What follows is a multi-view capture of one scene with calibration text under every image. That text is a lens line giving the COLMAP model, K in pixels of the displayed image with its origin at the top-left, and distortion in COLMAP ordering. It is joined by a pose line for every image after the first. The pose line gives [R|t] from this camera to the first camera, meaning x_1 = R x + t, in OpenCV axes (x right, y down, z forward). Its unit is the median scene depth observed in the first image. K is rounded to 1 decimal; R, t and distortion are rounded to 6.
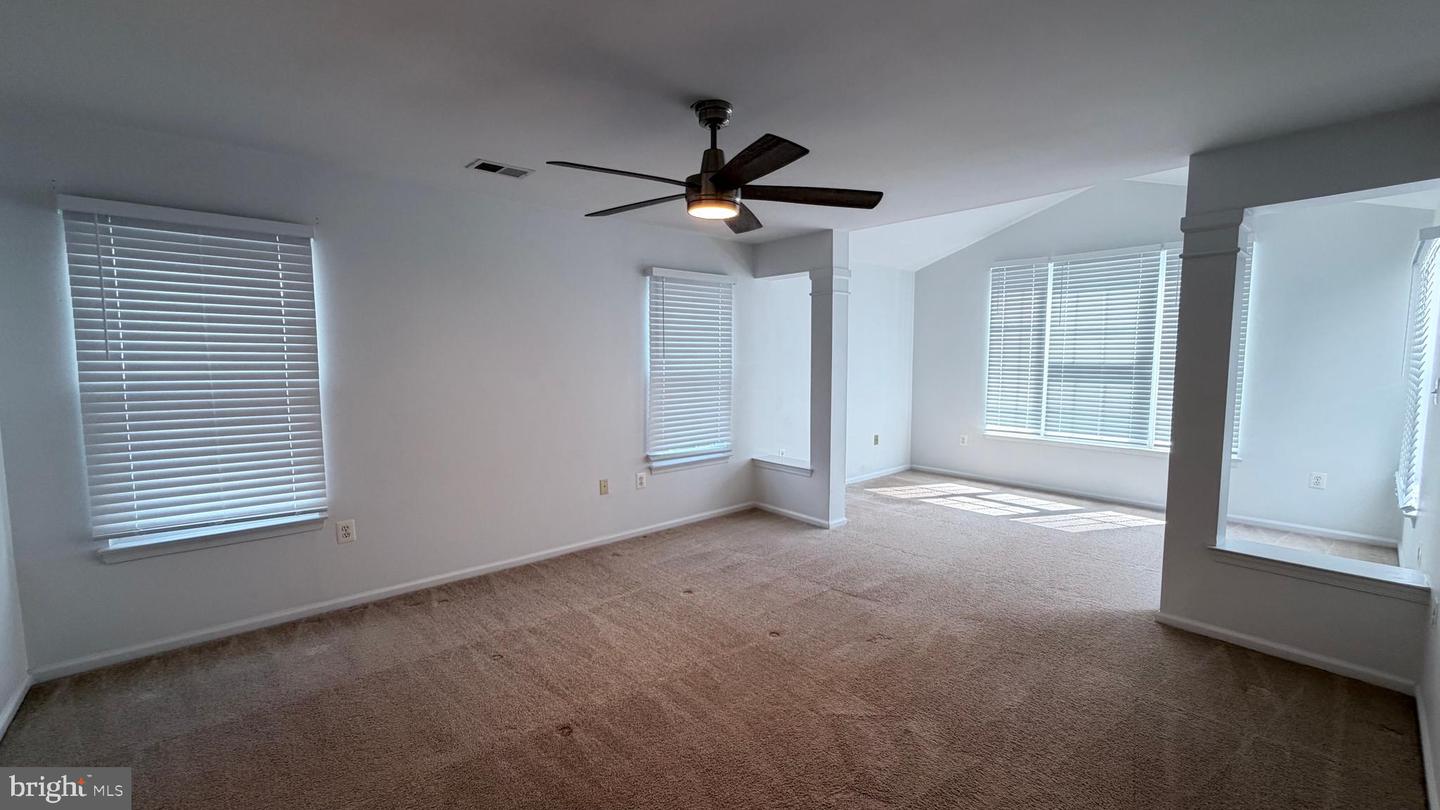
lens RADIAL K [[572.5, 0, 714.7], [0, 572.5, 406.9], [0, 0, 1]] dist [0.000337, 0.000018]
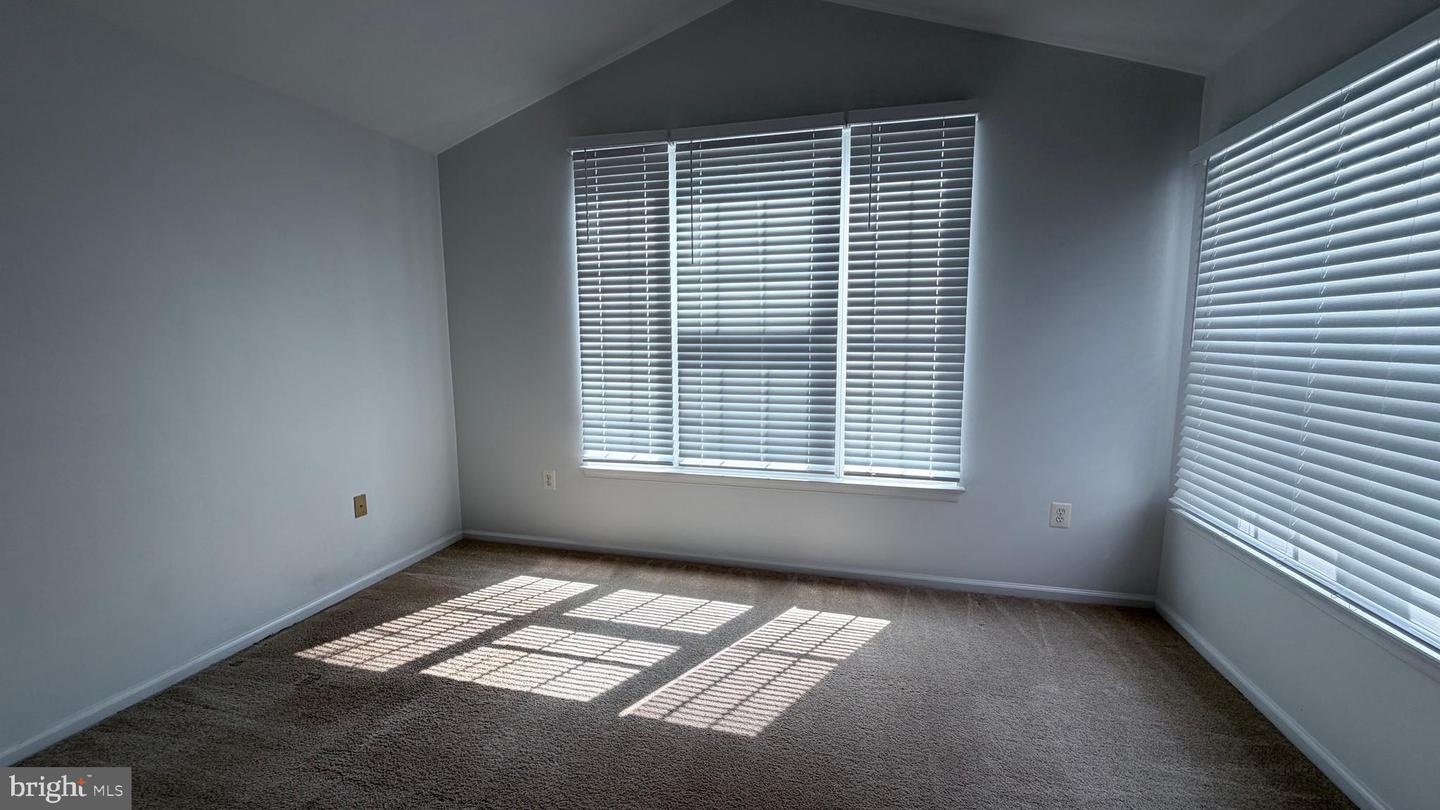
lens RADIAL K [[572.5, 0, 714.7], [0, 572.5, 406.9], [0, 0, 1]] dist [0.000337, 0.000018]
pose [[0.829351, -0.070924, 0.554208, 0.306532], [0.054525, 0.997450, 0.046052, -0.030597], [-0.556061, -0.007975, 0.831103, 0.530271]]
